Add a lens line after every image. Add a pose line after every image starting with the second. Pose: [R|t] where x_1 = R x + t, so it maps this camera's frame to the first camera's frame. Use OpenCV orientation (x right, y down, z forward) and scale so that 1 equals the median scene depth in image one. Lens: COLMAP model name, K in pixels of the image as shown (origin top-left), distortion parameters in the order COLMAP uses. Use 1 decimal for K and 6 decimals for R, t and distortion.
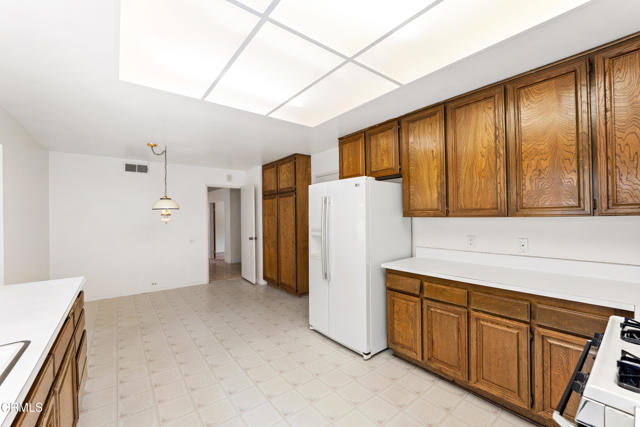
lens RADIAL K [[264.6, 0, 318.8], [0, 264.6, 216.1], [0, 0, 1]] dist [-0.011242, 0.000025]
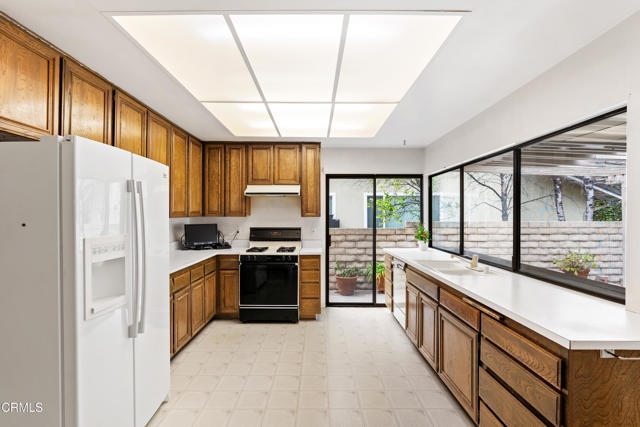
lens RADIAL K [[300.7, 0, 317.6], [0, 300.7, 215.2], [0, 0, 1]] dist [-0.008762, 0.002583]
pose [[-0.792660, 0.012633, 0.609532, -0.807924], [0.010239, 0.999920, -0.007410, 0.007400], [-0.609577, 0.000367, -0.792726, 1.603076]]
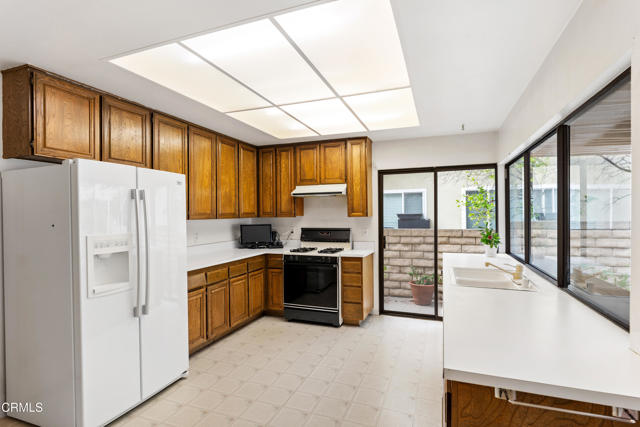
lens RADIAL K [[322.9, 0, 319.6], [0, 322.9, 216.4], [0, 0, 1]] dist [0.002302, -0.001759]
pose [[-0.521722, 0.013862, 0.853003, -1.131815], [0.016718, 0.999842, -0.006023, 0.008764], [-0.852952, 0.011118, -0.521871, 1.322295]]
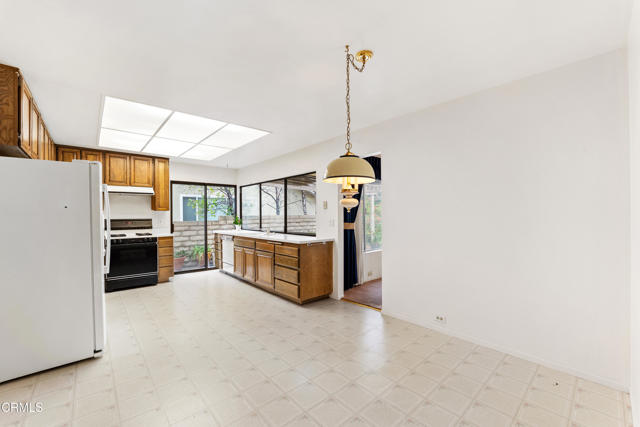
lens RADIAL K [[264.6, 0, 315.5], [0, 264.6, 214.4], [0, 0, 1]] dist [-0.011242, 0.000025]
pose [[-0.998340, 0.019868, -0.054052, -0.844600], [0.019879, 0.999802, 0.000320, 0.062062], [0.054048, -0.000755, -0.998538, 2.510156]]
